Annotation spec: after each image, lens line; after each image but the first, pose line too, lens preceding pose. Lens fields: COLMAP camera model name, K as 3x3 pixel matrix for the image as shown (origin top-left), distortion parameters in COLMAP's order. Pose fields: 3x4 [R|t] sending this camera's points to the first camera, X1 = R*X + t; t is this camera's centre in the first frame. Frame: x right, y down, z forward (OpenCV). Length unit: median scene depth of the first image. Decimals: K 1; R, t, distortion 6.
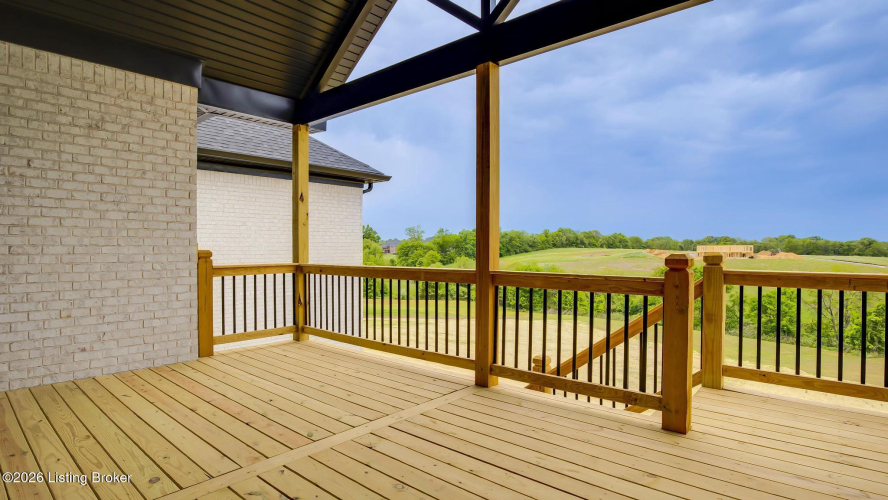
lens RADIAL K [[468.5, 0, 443.1], [0, 468.5, 251.1], [0, 0, 1]] dist [0.016090, 0.000083]
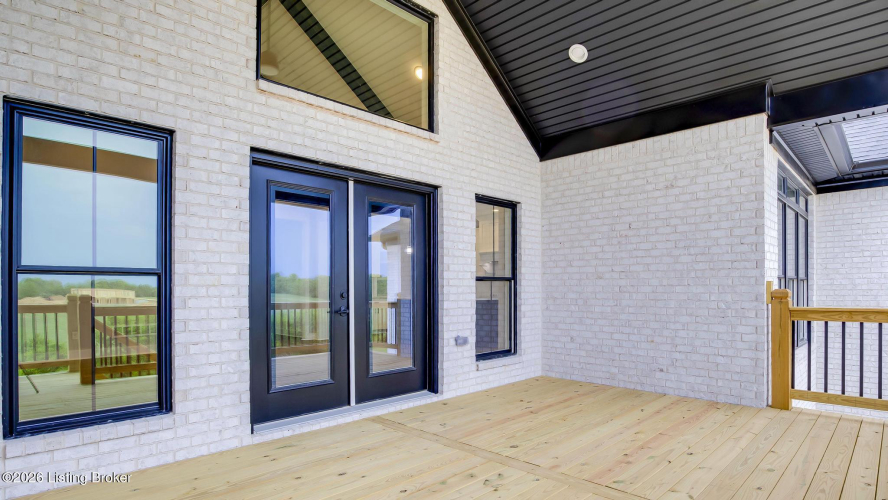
lens RADIAL K [[468.5, 0, 445.6], [0, 468.5, 289.5], [0, 0, 1]] dist [0.016090, 0.000083]
pose [[-0.005651, 0.003655, -0.999977, 0.450575], [0.000695, 0.999993, 0.003651, -0.006149], [0.999984, -0.000674, -0.005654, 0.428347]]
